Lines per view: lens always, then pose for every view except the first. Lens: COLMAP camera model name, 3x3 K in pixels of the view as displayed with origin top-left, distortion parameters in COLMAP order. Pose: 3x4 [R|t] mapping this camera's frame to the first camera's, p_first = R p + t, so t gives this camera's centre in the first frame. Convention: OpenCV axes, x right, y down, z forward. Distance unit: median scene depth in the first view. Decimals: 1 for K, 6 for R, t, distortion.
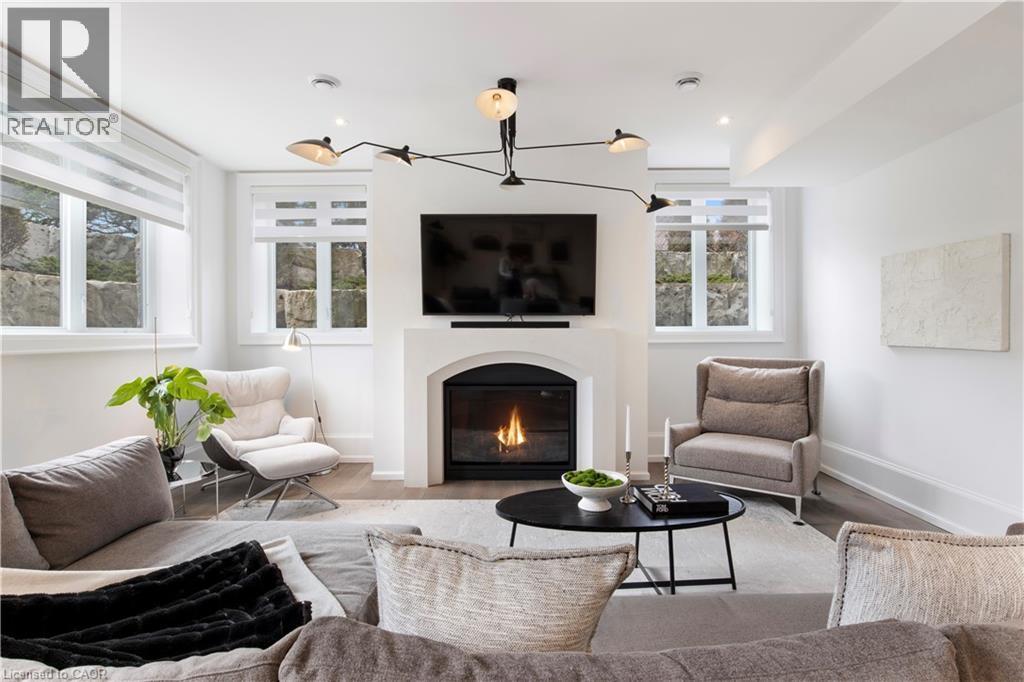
lens RADIAL K [[506.5, 0, 514.4], [0, 506.5, 336.3], [0, 0, 1]] dist [-0.024302, 0.000102]
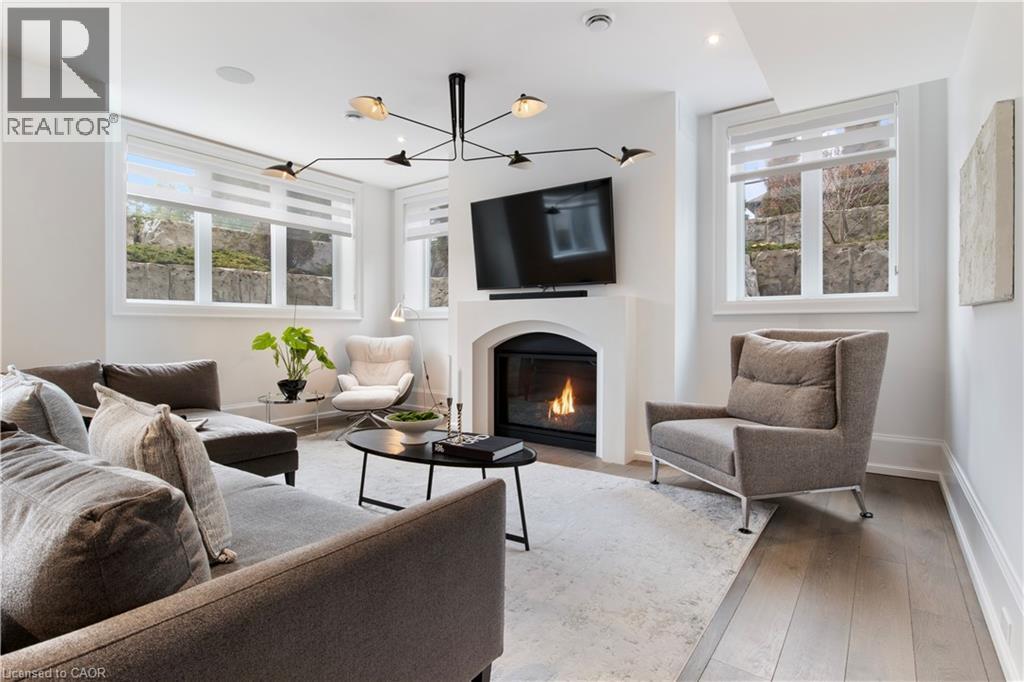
lens RADIAL K [[506.5, 0, 514.4], [0, 506.5, 336.3], [0, 0, 1]] dist [-0.024302, 0.000102]
pose [[0.808432, 0.013712, -0.588430, 0.561707], [-0.004378, 0.999841, 0.017284, 0.042305], [0.588573, -0.011397, 0.808364, 0.114412]]
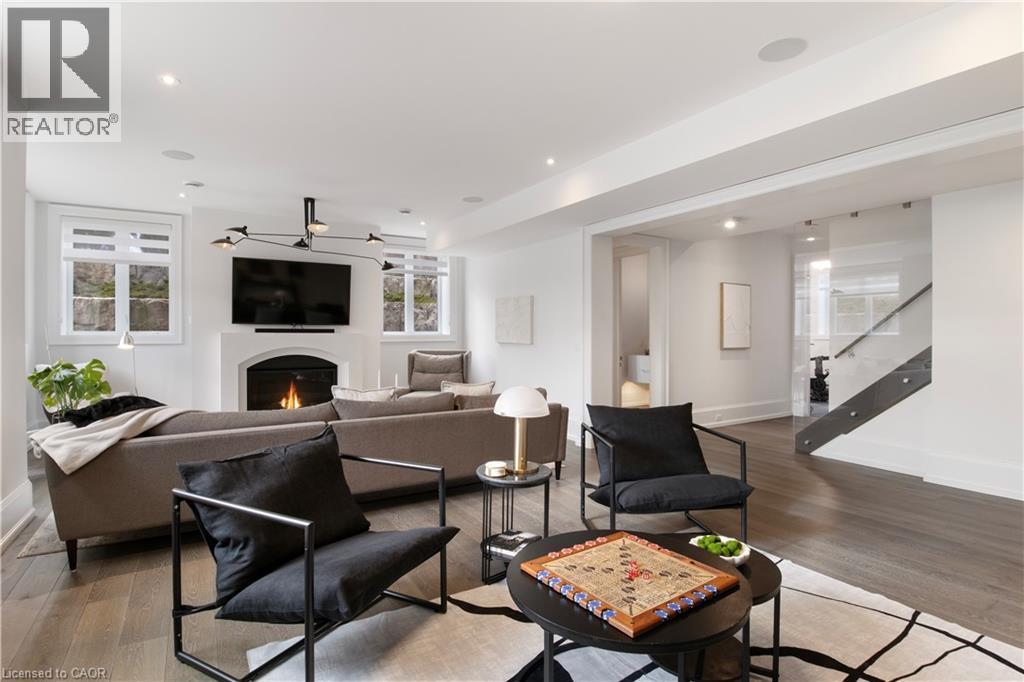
lens RADIAL K [[506.5, 0, 514.4], [0, 506.5, 336.3], [0, 0, 1]] dist [-0.024302, 0.000102]
pose [[0.848097, 0.000769, 0.529840, -0.257402], [-0.000791, 1.000000, -0.000186, -0.005167], [-0.529840, -0.000261, 0.848098, -0.688641]]
